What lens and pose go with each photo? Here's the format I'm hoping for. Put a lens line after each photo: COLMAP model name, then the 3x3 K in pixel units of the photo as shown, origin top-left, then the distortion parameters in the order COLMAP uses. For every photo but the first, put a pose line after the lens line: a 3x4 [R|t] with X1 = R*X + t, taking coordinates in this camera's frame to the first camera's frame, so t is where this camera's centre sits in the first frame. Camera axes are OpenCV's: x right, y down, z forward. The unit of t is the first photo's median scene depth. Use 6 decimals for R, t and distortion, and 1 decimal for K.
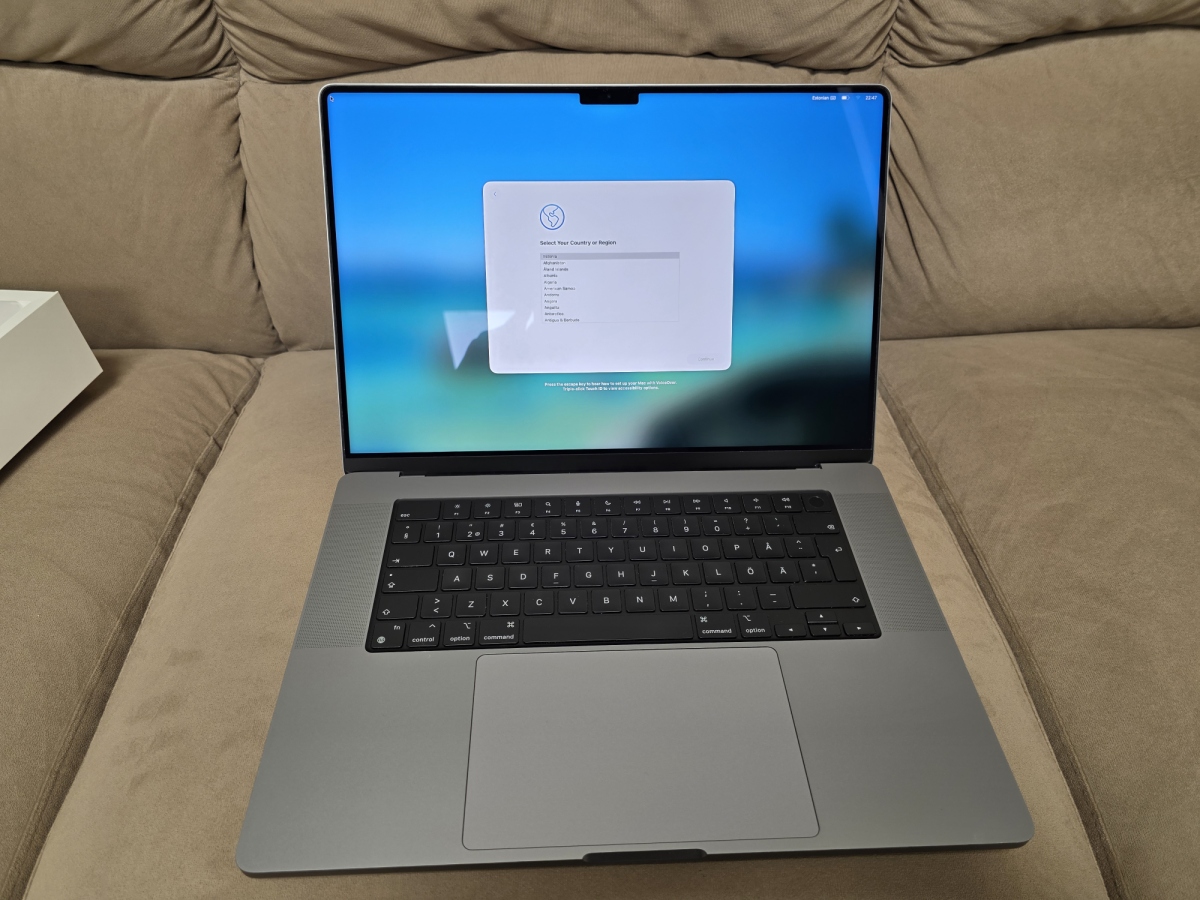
lens RADIAL K [[784.3, 0, 598.7], [0, 784.3, 448.6], [0, 0, 1]] dist [-0.000229, -0.014359]
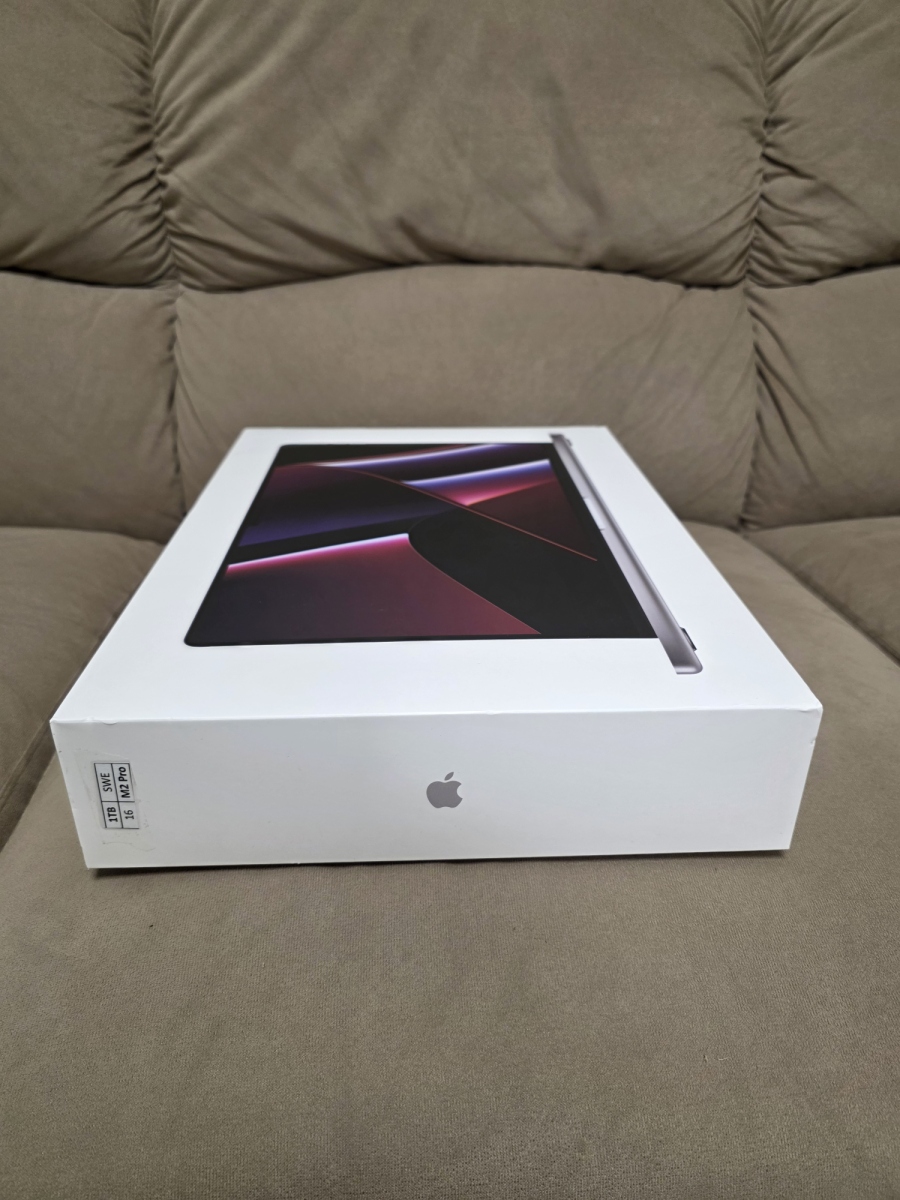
lens RADIAL K [[784.3, 0, 444.9], [0, 784.3, 607.2], [0, 0, 1]] dist [-0.000229, -0.014359]
pose [[0.998787, -0.005118, 0.048966, -0.142046], [0.017800, 0.964843, -0.262225, 0.271387], [-0.045902, 0.262779, 0.963764, 0.030299]]
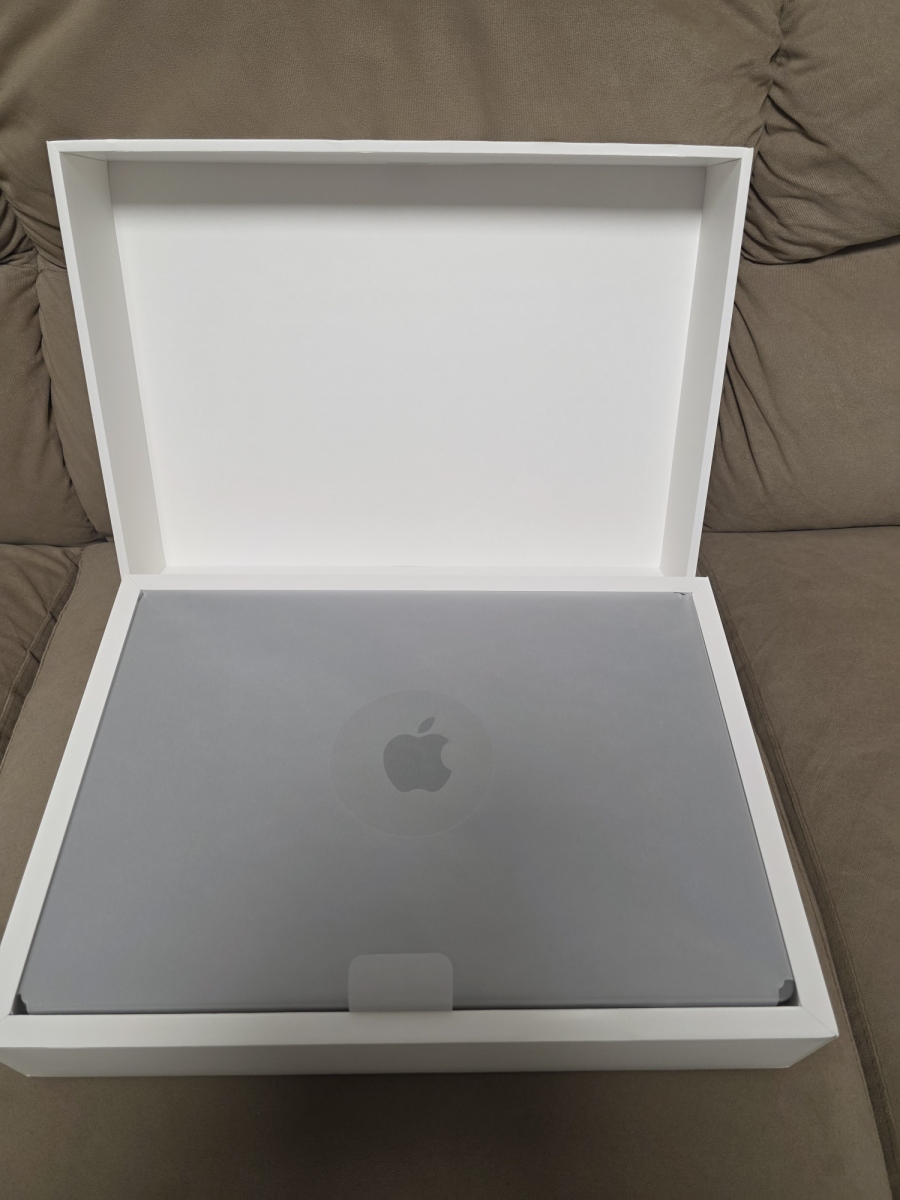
lens RADIAL K [[784.3, 0, 459.4], [0, 784.3, 565.7], [0, 0, 1]] dist [-0.000229, -0.014359]
pose [[0.999881, 0.004632, 0.014740, 0.031654], [-0.006314, 0.993202, 0.116230, -0.239431], [-0.014102, -0.116309, 0.993113, 0.029773]]
